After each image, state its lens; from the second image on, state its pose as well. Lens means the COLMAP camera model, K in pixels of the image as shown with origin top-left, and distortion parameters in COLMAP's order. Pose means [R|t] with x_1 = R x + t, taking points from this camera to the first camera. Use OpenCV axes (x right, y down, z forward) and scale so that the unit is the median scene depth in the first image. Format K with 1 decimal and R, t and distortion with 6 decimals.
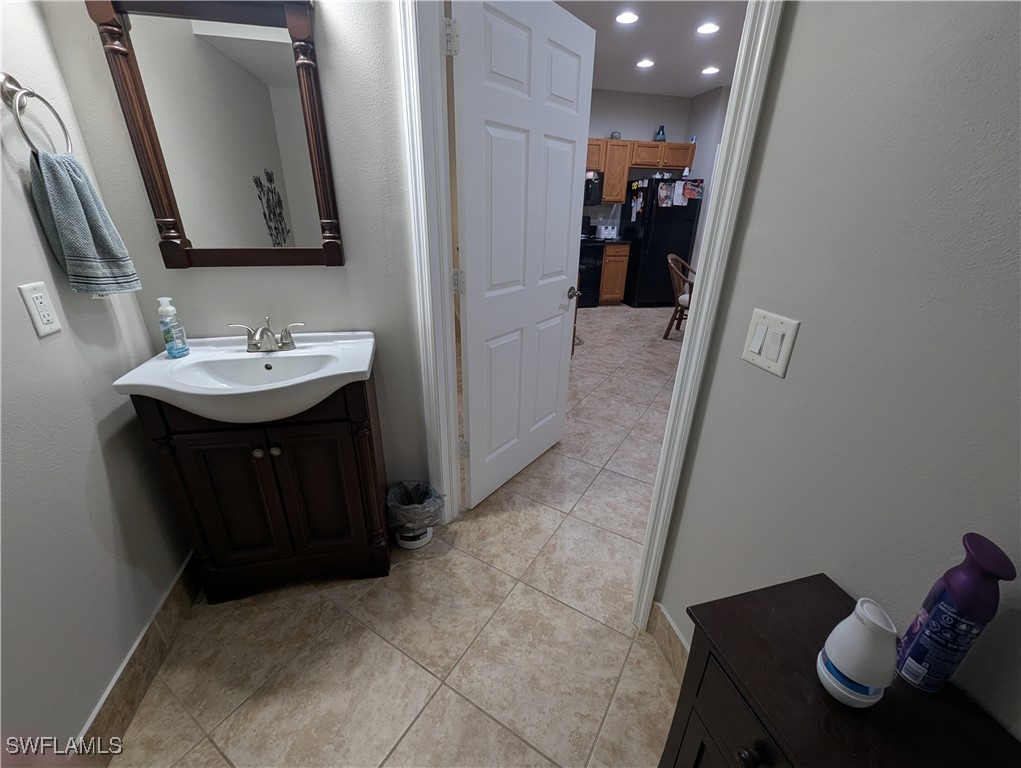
lens RADIAL K [[422.8, 0, 516.2], [0, 422.8, 381.8], [0, 0, 1]] dist [0.001424, -0.001441]
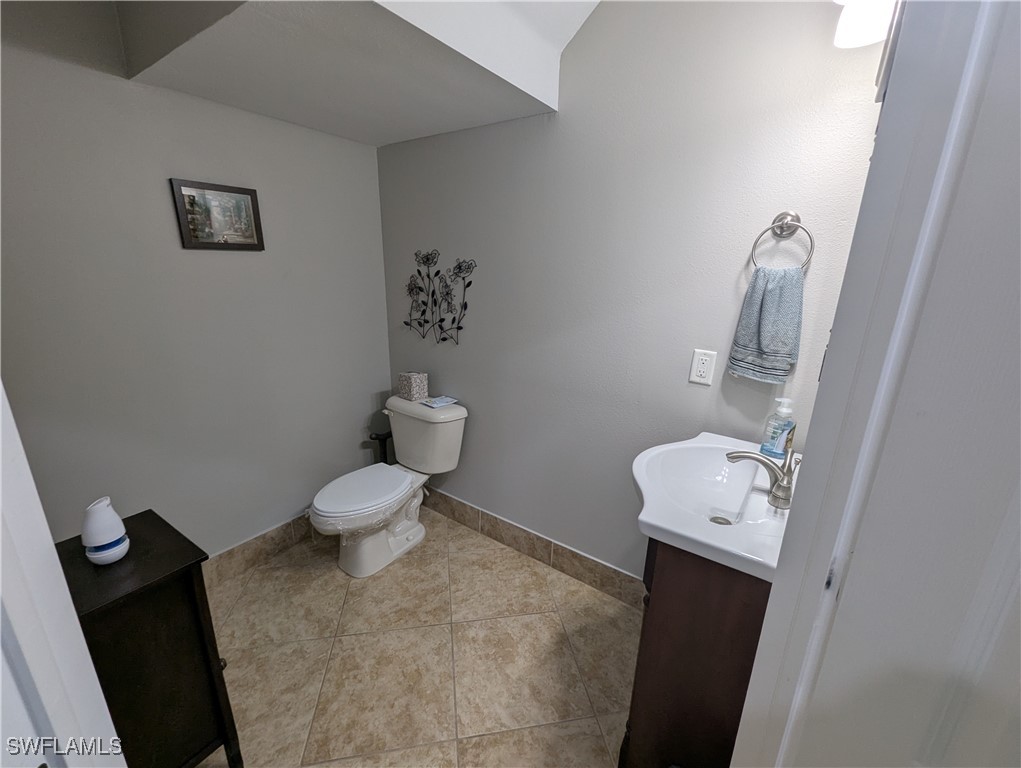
lens RADIAL K [[422.8, 0, 514.0], [0, 422.8, 384.3], [0, 0, 1]] dist [0.001424, -0.001441]
pose [[-0.743745, 0.142439, -0.653111, 0.282638], [-0.305212, 0.796886, 0.521362, -0.572480], [0.594718, 0.587098, -0.549206, 1.198551]]
